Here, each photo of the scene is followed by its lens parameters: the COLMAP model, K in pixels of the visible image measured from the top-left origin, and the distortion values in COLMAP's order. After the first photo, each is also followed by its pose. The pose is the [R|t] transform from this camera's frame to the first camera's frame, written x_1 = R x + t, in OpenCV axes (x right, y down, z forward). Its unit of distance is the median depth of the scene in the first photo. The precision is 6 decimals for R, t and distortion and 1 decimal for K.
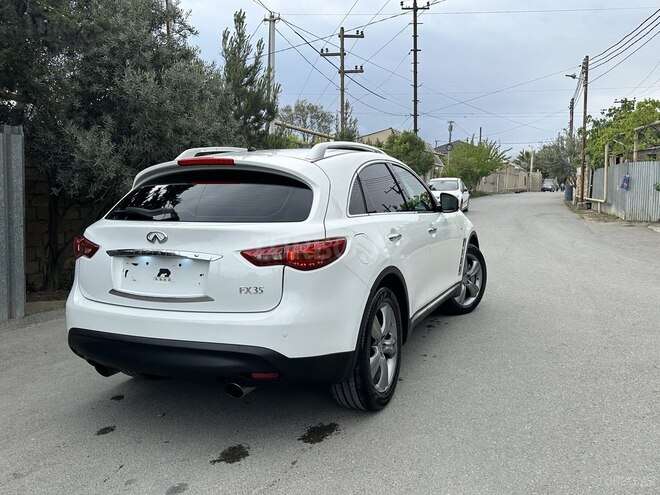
lens RADIAL K [[592.3, 0, 330.0], [0, 592.3, 247.5], [0, 0, 1]] dist [0.136745, -0.253136]
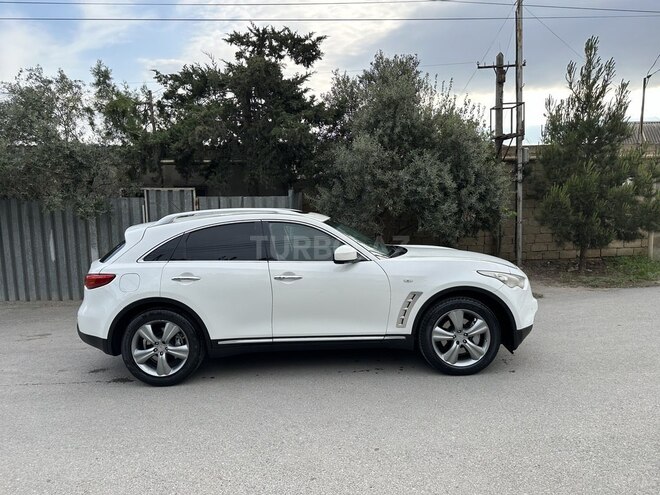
lens RADIAL K [[461.0, 0, 328.6], [0, 461.0, 248.3], [0, 0, 1]] dist [0.076223, -0.106689]
pose [[0.386520, 0.081414, -0.918681, 1.014056], [-0.063156, 0.996094, 0.061703, -0.145025], [0.920116, 0.034171, 0.390152, 0.695381]]
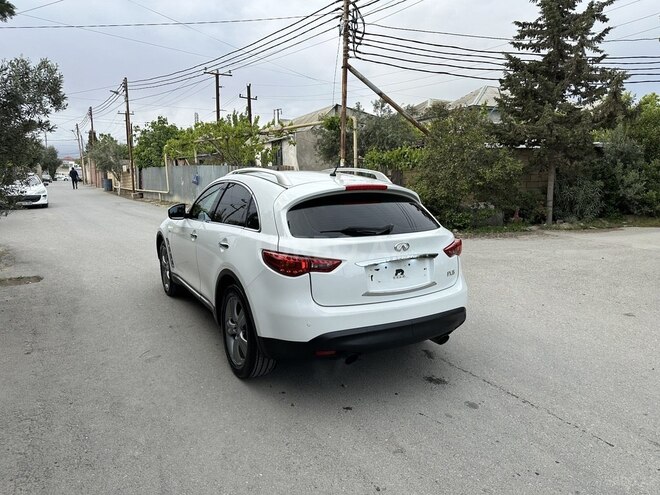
lens RADIAL K [[459.9, 0, 330.0], [0, 459.9, 247.5], [0, 0, 1]] dist [0.114263, -0.185591]
pose [[0.599584, -0.117475, 0.791643, -0.778942], [0.078094, 0.993036, 0.088213, -0.077170], [-0.796492, 0.008931, 0.604583, 0.316847]]
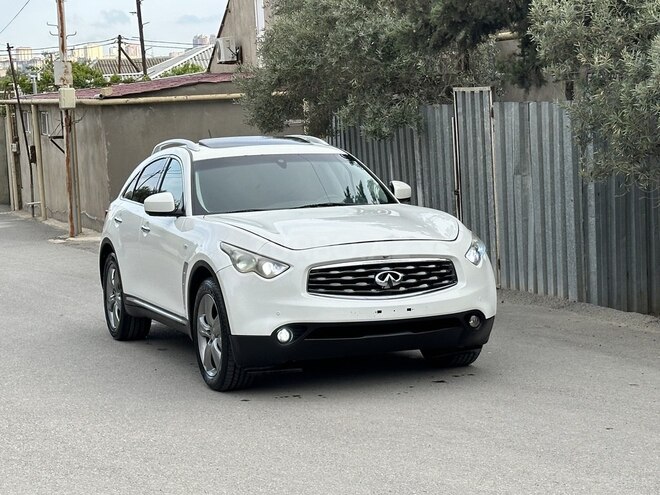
lens RADIAL K [[1433.7, 0, 330.0], [0, 1433.7, 247.5], [0, 0, 1]] dist [0.070181, 0.305059]
pose [[-0.712690, 0.094806, -0.695043, 1.524481], [-0.024290, 0.986895, 0.159523, -0.363735], [0.701059, 0.130573, -0.701047, 2.750564]]
